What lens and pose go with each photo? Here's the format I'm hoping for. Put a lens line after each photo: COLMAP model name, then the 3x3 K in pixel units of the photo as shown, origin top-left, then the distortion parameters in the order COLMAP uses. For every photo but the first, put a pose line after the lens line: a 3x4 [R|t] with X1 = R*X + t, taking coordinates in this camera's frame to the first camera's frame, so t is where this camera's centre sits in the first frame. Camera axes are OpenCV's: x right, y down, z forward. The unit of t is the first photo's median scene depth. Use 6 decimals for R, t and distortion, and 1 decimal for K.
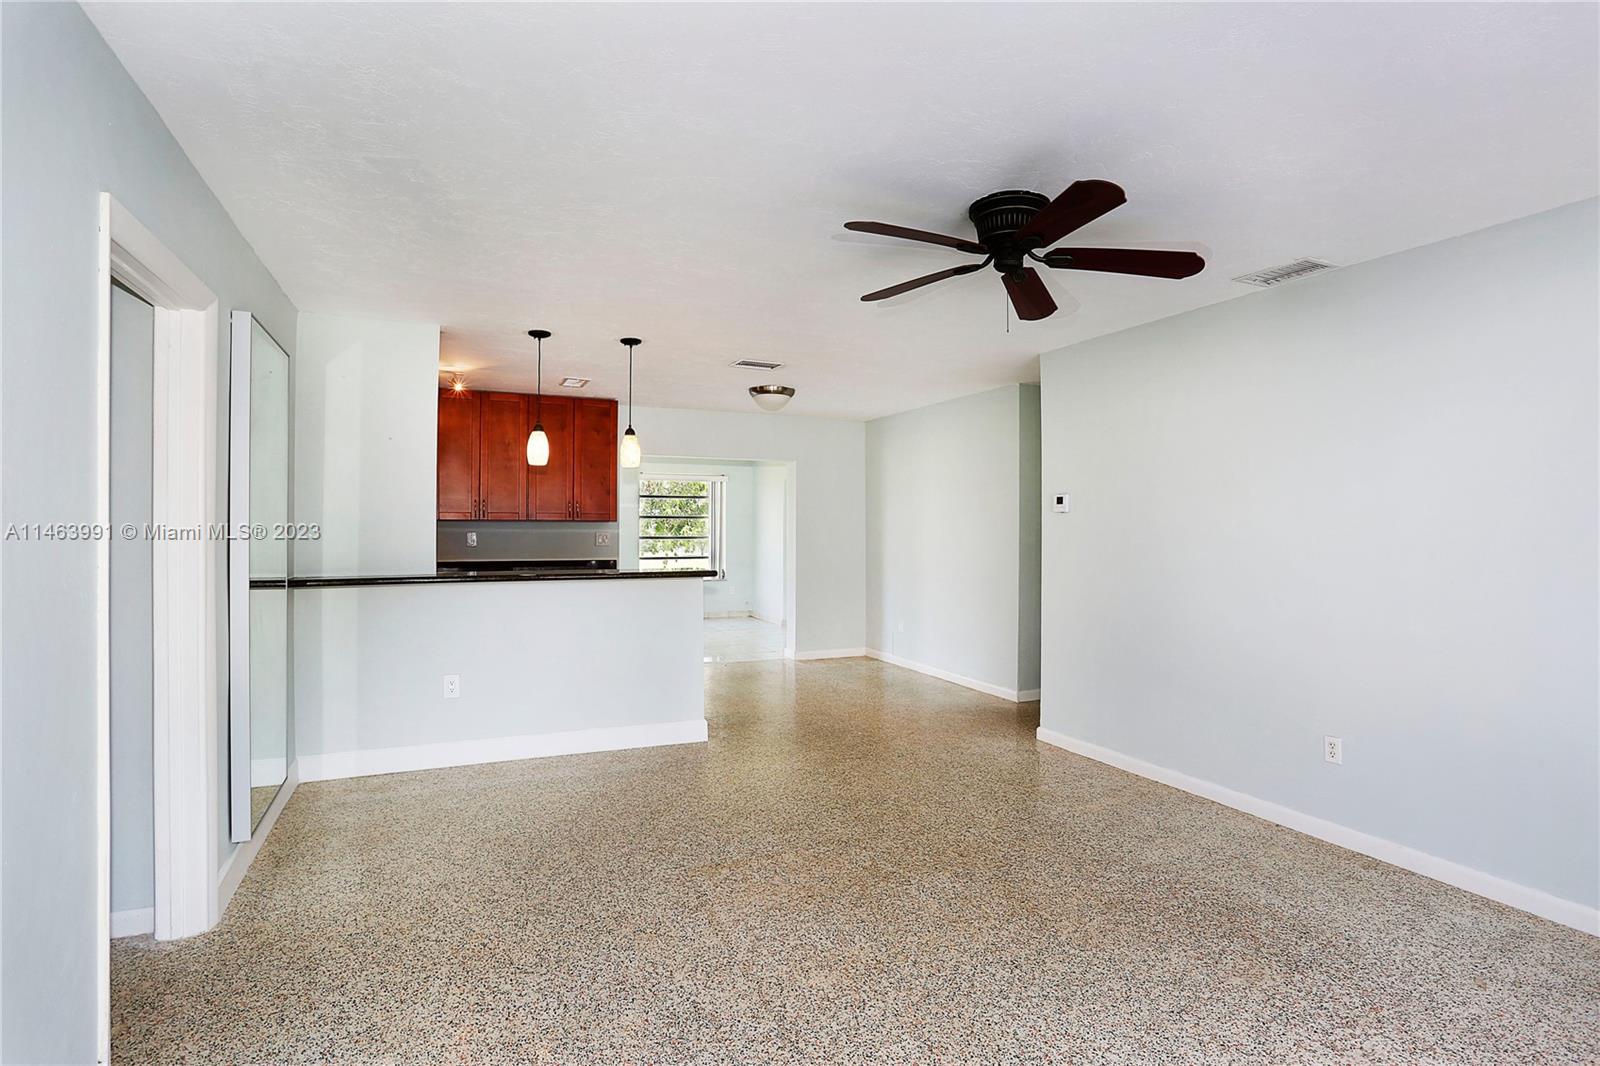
lens RADIAL K [[782.1, 0, 799.2], [0, 782.1, 529.9], [0, 0, 1]] dist [-0.069642, 0.030519]
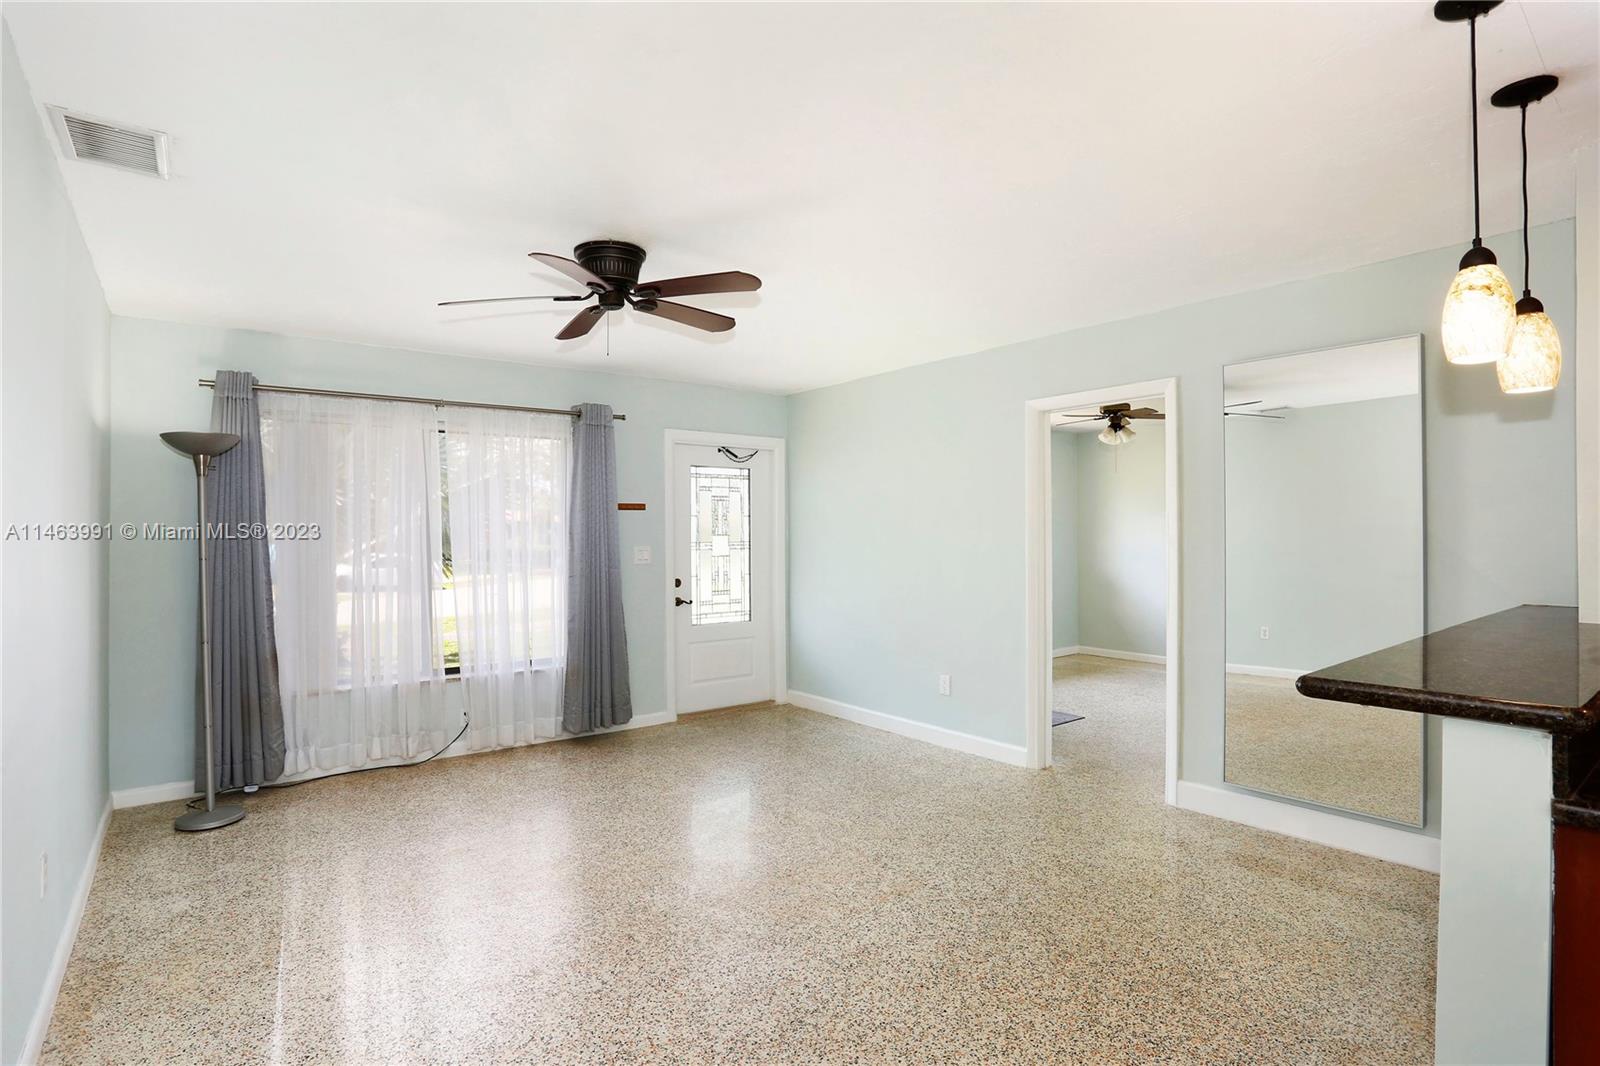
lens RADIAL K [[782.1, 0, 799.2], [0, 782.1, 529.9], [0, 0, 1]] dist [-0.069642, 0.030519]
pose [[-0.972925, -0.001463, -0.231116, 0.175781], [-0.000220, 0.999985, -0.005407, -0.003405], [0.231120, -0.005210, -0.972911, 1.436024]]
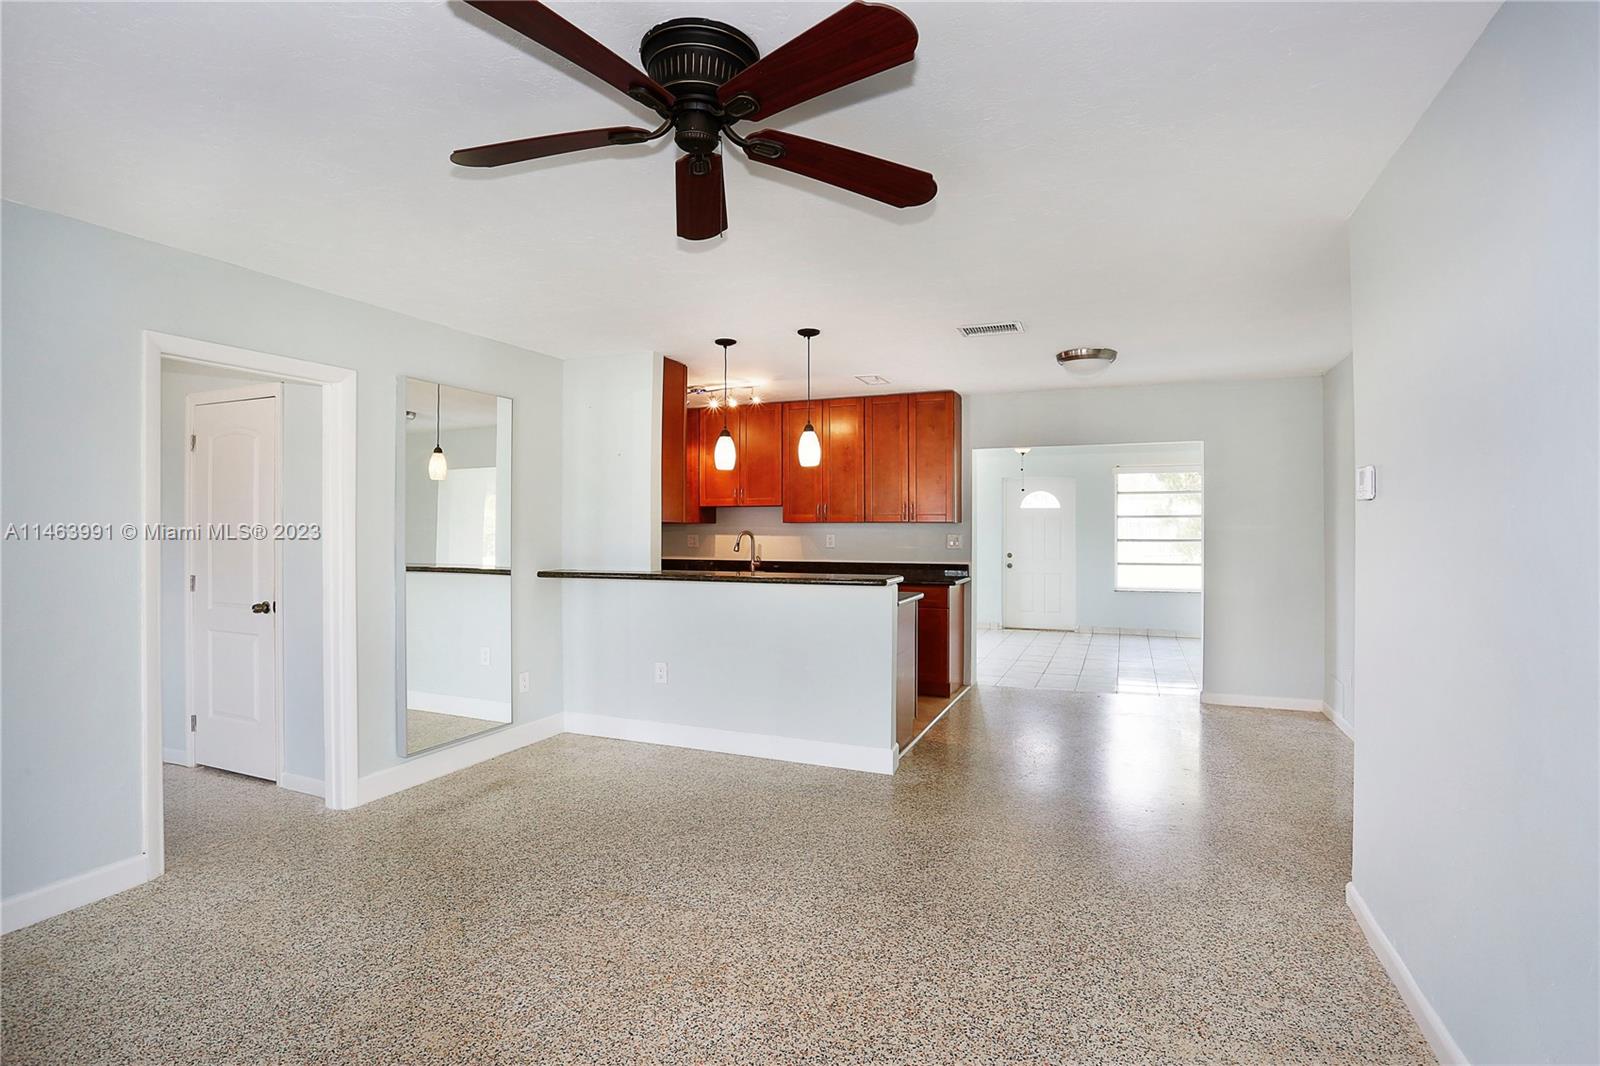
lens RADIAL K [[782.1, 0, 799.2], [0, 782.1, 529.9], [0, 0, 1]] dist [-0.069642, 0.030519]
pose [[0.670920, -0.004267, -0.741518, 0.542935], [0.000464, 0.999986, -0.005335, 0.003496], [0.741530, 0.003236, 0.670912, 0.410202]]
